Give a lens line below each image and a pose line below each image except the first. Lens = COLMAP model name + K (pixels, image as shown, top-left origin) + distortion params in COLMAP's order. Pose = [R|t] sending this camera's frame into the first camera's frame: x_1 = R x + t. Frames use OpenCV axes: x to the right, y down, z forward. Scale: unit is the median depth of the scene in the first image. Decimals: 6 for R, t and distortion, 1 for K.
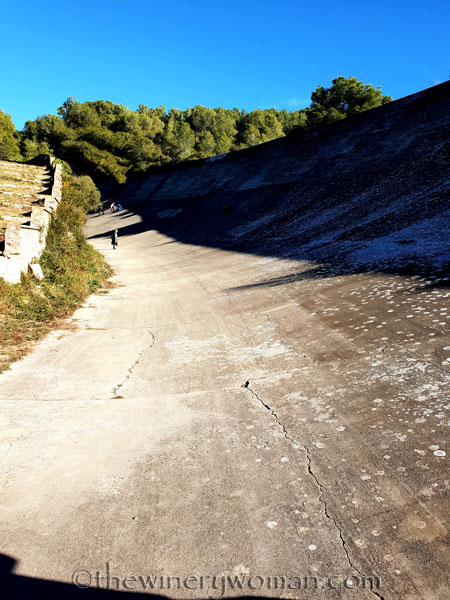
lens RADIAL K [[475.9, 0, 225.0], [0, 475.9, 300.0], [0, 0, 1]] dist [0.121656, -0.376776]
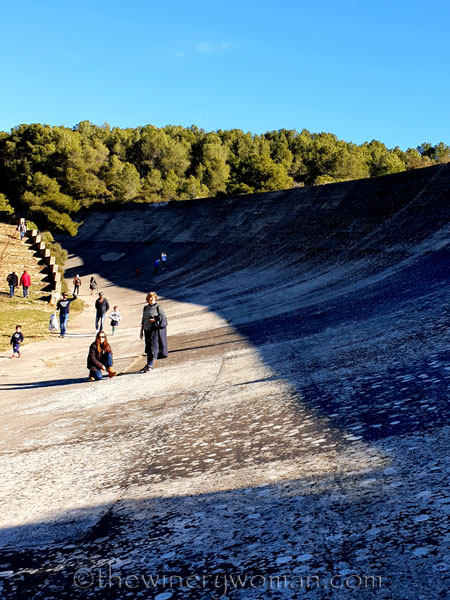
lens RADIAL K [[793.3, 0, 245.0], [0, 793.3, 280.6], [0, 0, 1]] dist [0.203958, -0.688020]
pose [[0.998561, 0.010584, 0.052569, 0.123544], [-0.004270, 0.992909, -0.118799, 0.119287], [-0.053454, 0.118404, 0.991526, -1.125119]]
